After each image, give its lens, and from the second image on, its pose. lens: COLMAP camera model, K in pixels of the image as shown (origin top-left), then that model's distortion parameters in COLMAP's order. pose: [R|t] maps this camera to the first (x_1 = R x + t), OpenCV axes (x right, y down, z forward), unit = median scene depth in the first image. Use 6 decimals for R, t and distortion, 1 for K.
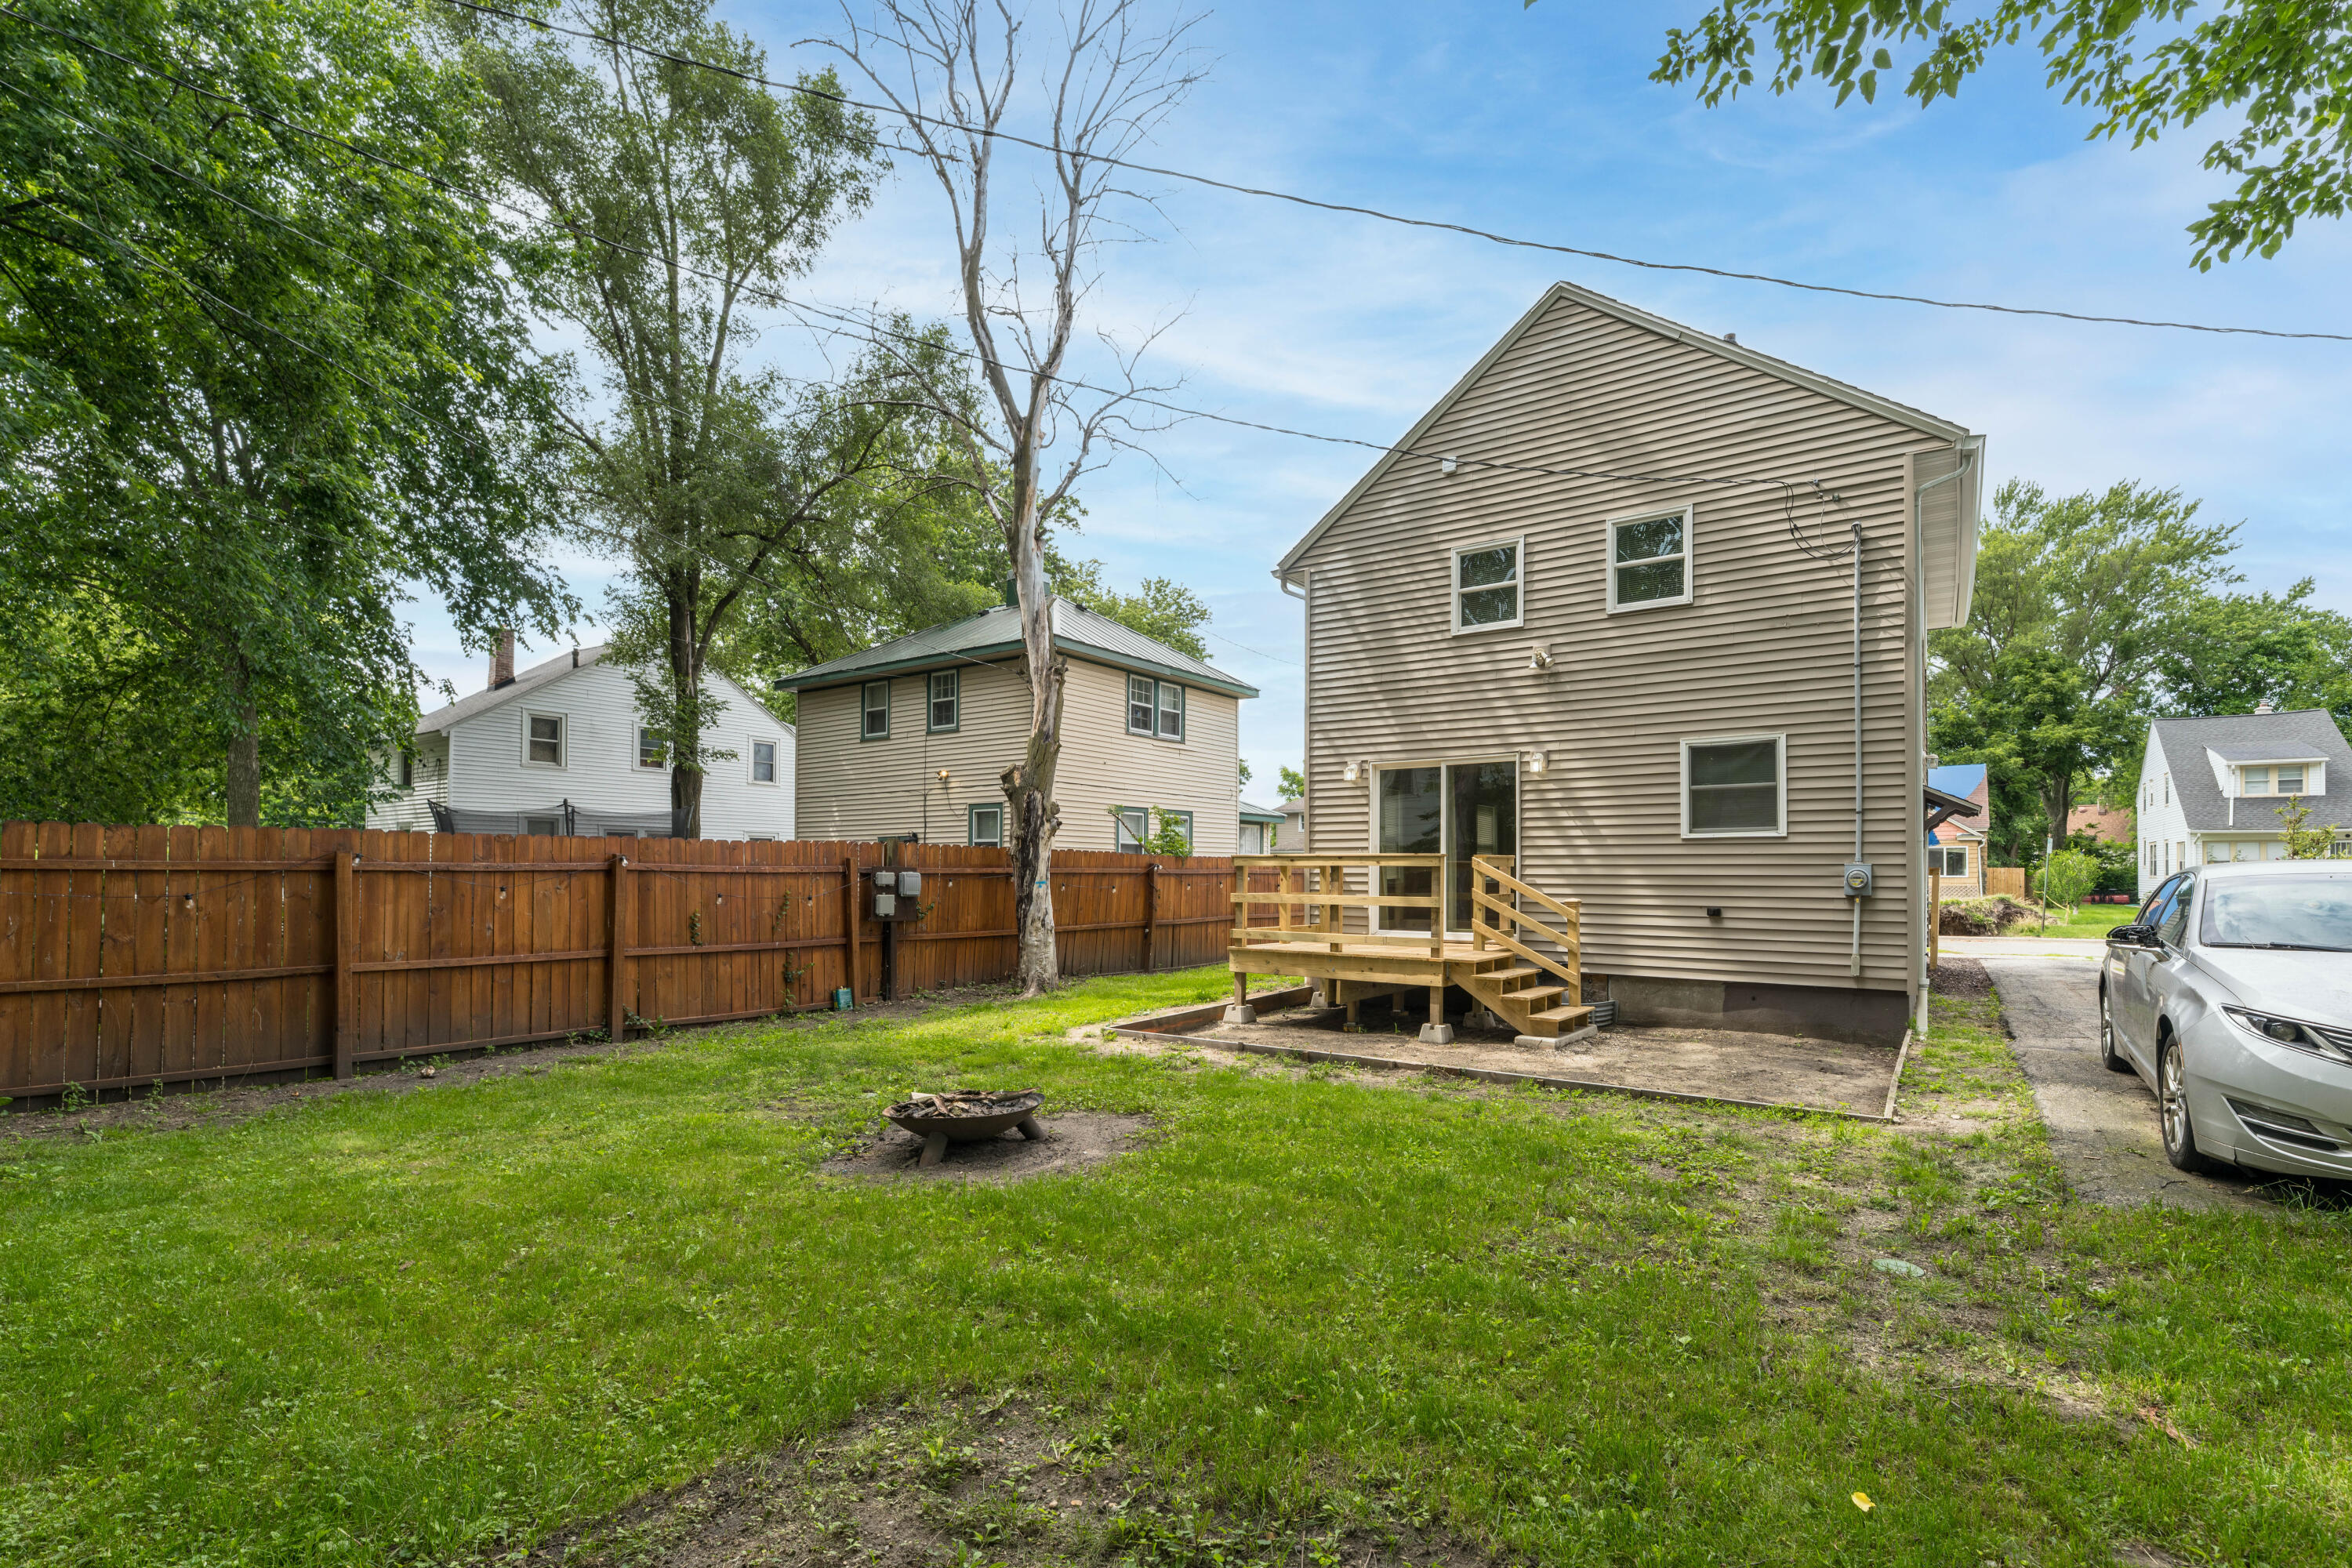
lens RADIAL K [[1059.8, 0, 1225.9], [0, 1059.8, 857.7], [0, 0, 1]] dist [0.000522, -0.000181]
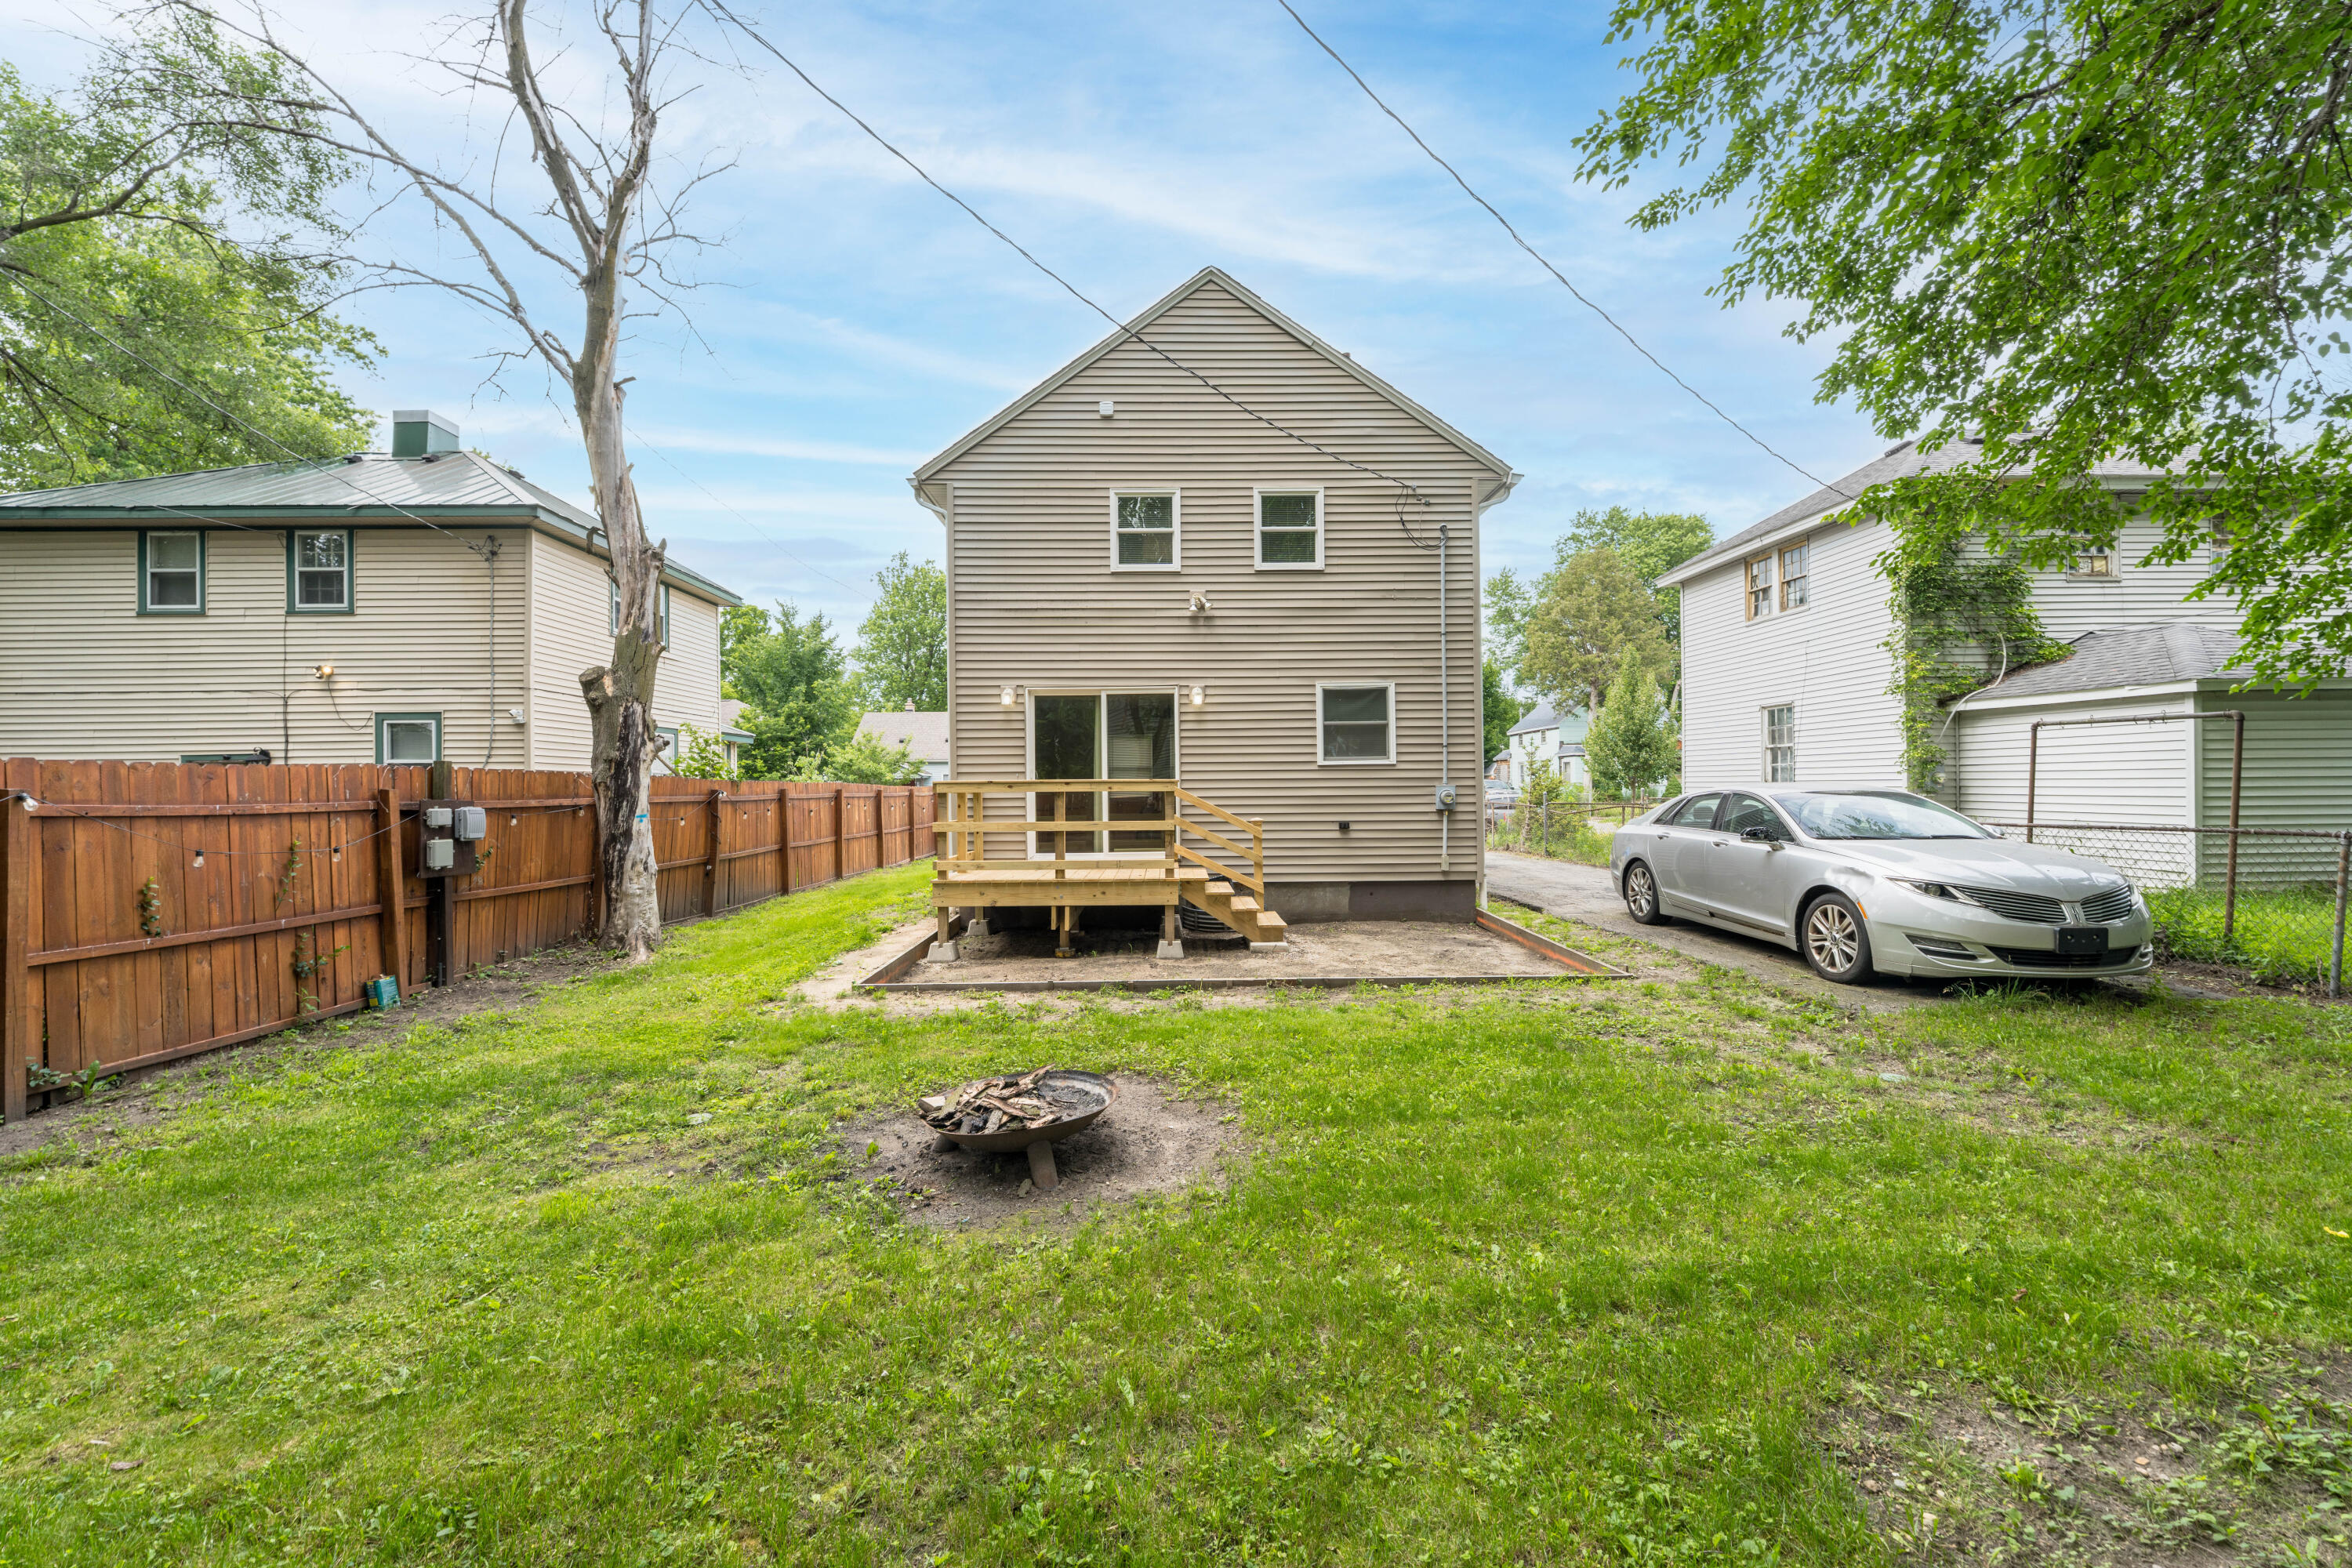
lens RADIAL K [[974.2, 0, 1176.0], [0, 974.2, 784.0], [0, 0, 1]] dist [-0.000967, -0.000229]
pose [[0.809948, -0.008955, 0.586434, -0.322761], [0.004271, 0.999947, 0.009371, -0.007166], [-0.586486, -0.005086, 0.809943, 0.186213]]
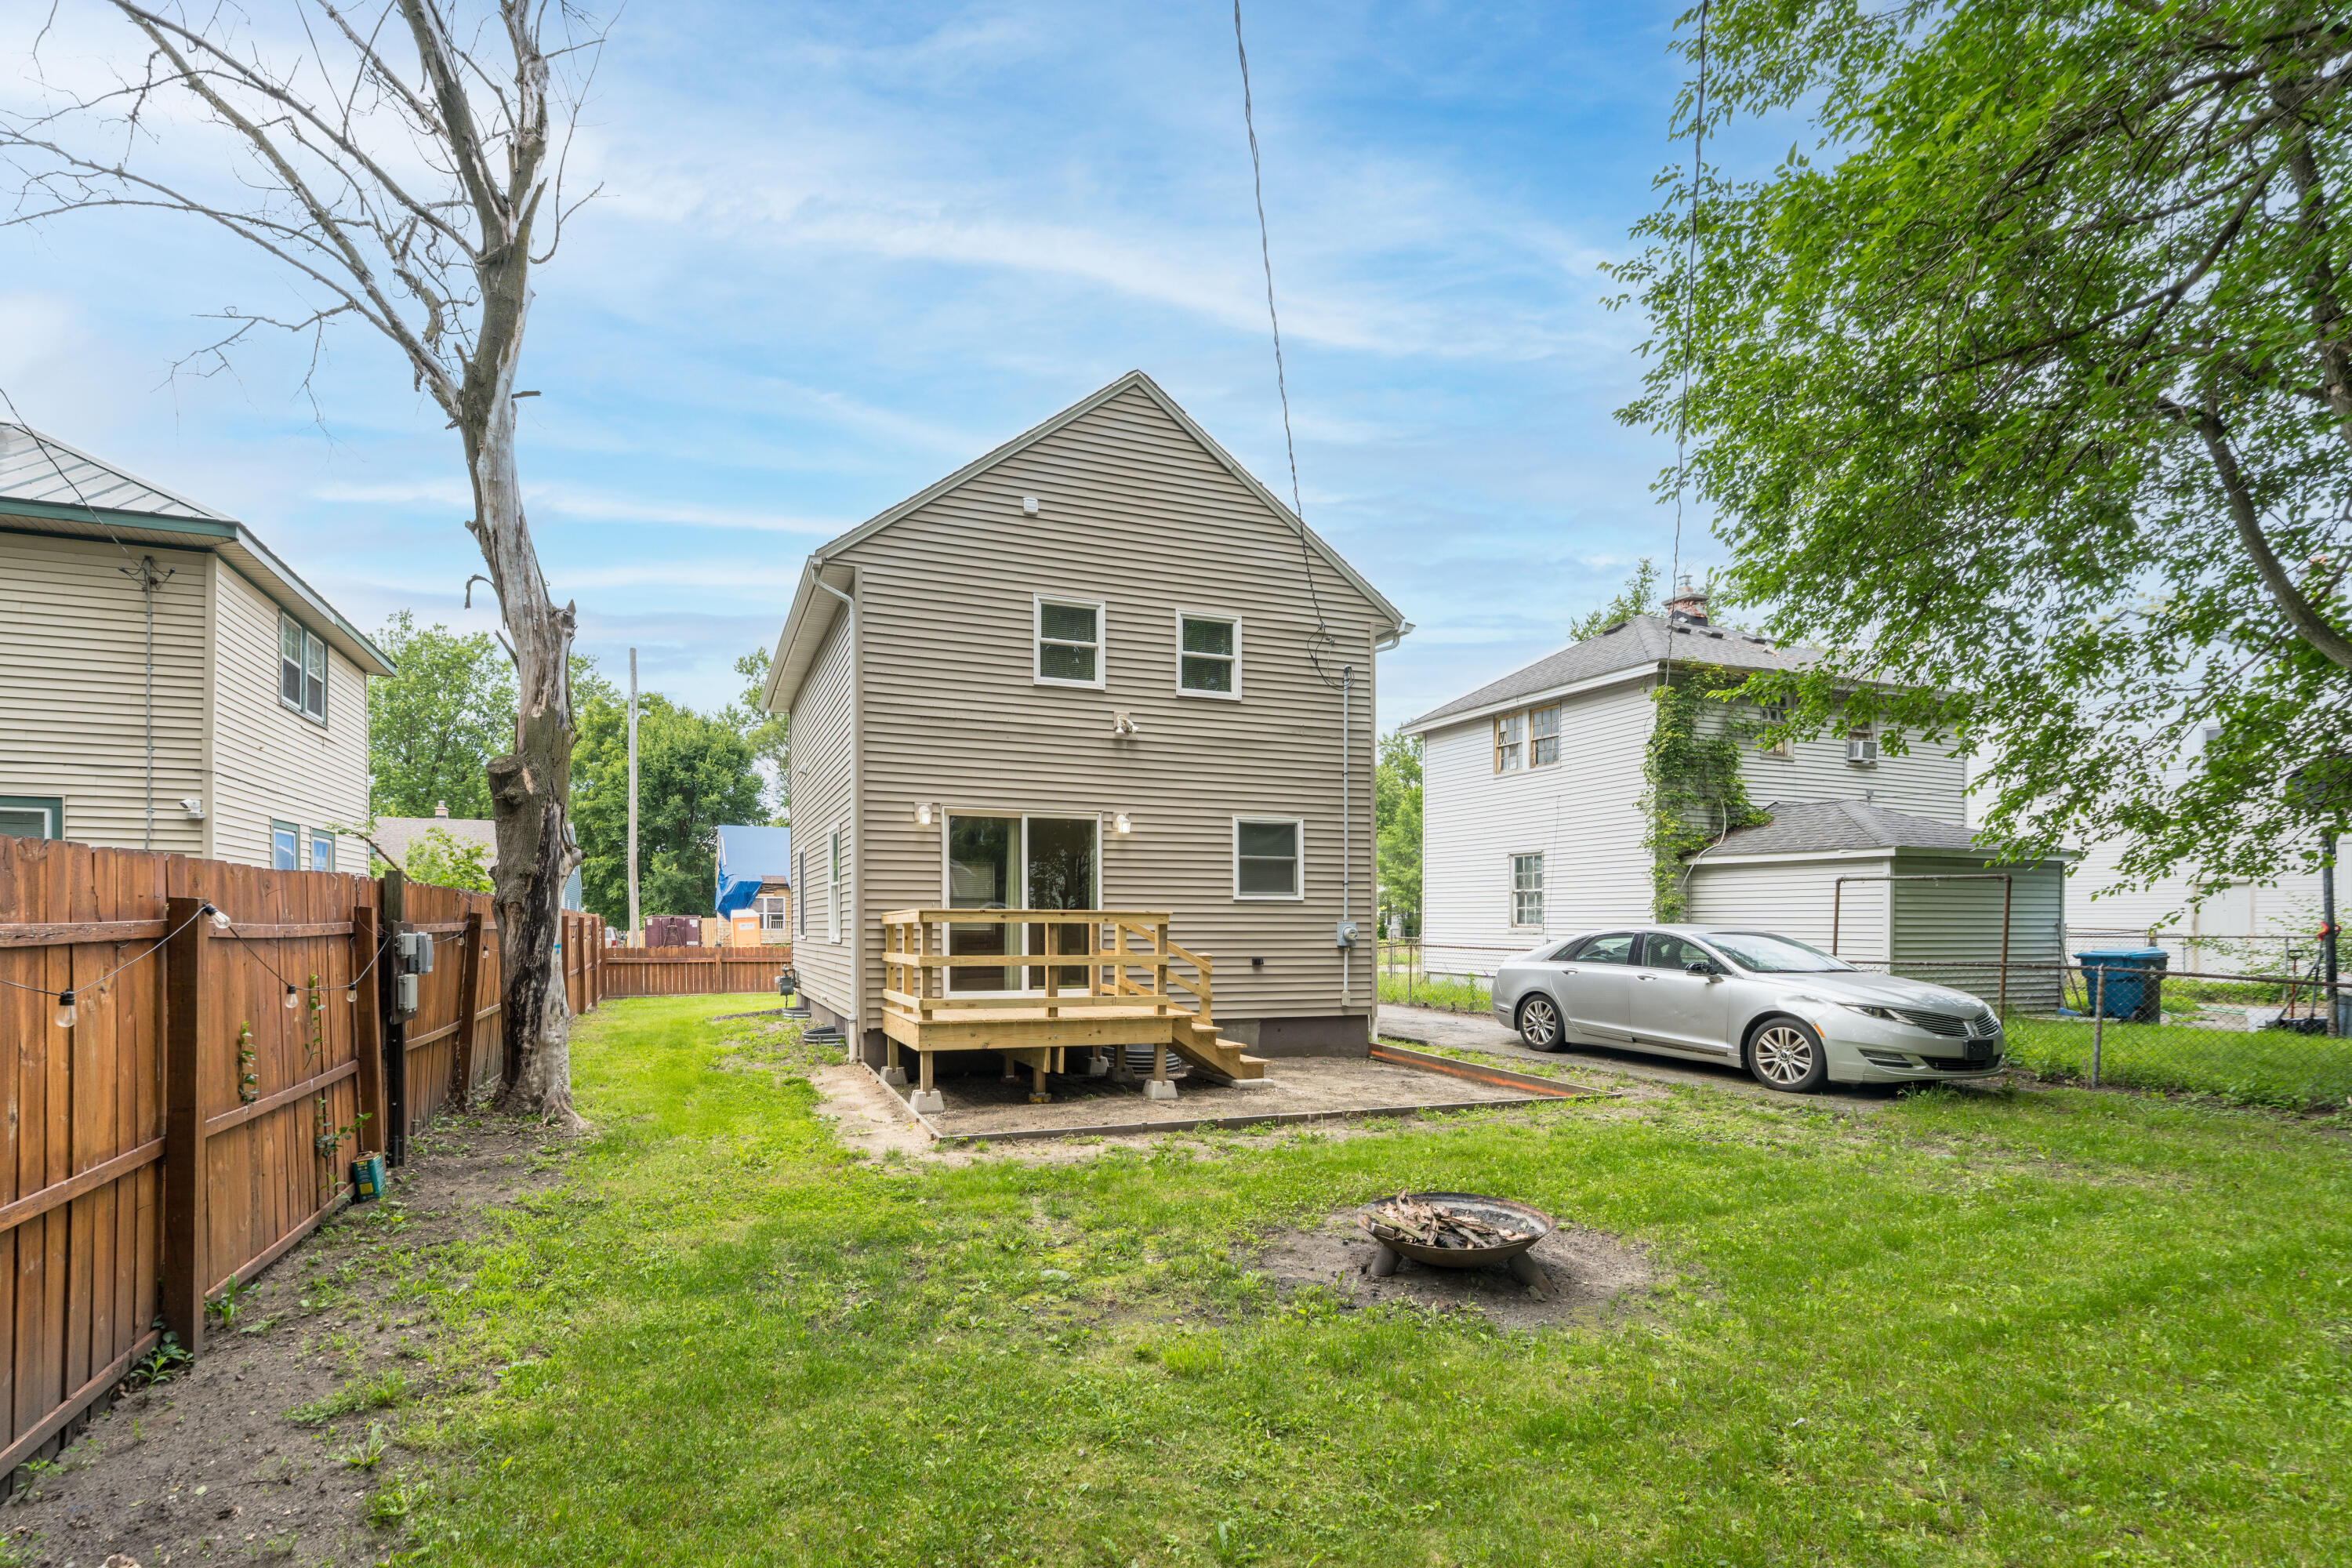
lens RADIAL K [[1097.9, 0, 1065.2], [0, 1097.9, 921.5], [0, 0, 1]] dist [-0.001318, -0.000451]
pose [[0.574206, 0.000473, 0.818711, -0.626589], [-0.014594, 0.999847, 0.009658, -0.002794], [-0.818581, -0.017494, 0.574125, 0.421267]]
